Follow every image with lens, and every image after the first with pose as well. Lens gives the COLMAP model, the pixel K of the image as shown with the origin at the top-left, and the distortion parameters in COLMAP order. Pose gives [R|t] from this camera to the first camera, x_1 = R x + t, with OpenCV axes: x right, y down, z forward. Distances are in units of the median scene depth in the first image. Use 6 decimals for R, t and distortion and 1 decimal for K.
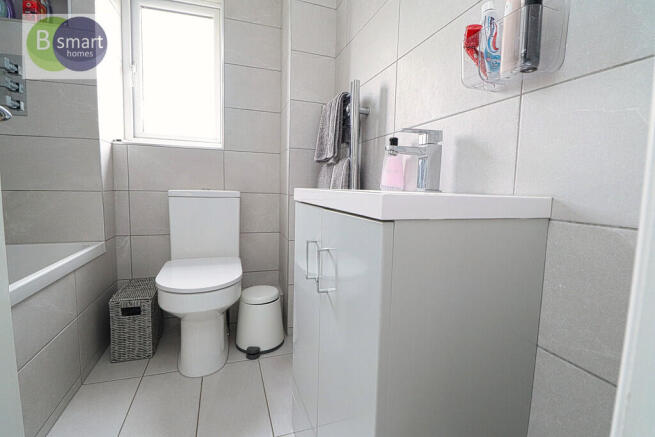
lens RADIAL K [[306.0, 0, 327.3], [0, 306.0, 216.7], [0, 0, 1]] dist [0.000976, 0.000012]
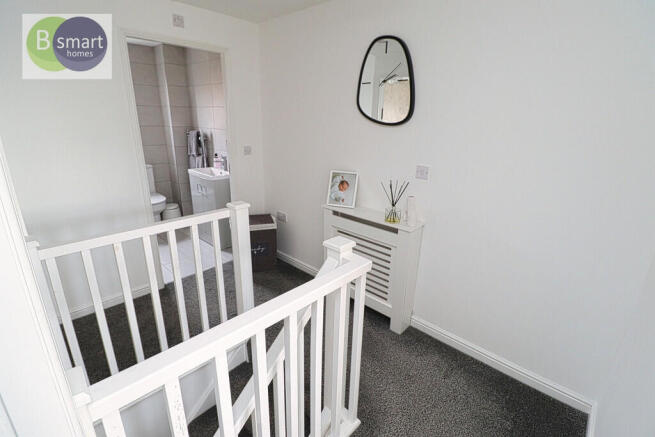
lens RADIAL K [[306.0, 0, 328.3], [0, 306.0, 217.1], [0, 0, 1]] dist [0.000976, 0.000012]
pose [[0.893836, -0.142808, 0.425045, -0.173183], [0.039613, 0.969370, 0.242390, -0.267625], [-0.446641, -0.199819, 0.872115, -2.123293]]
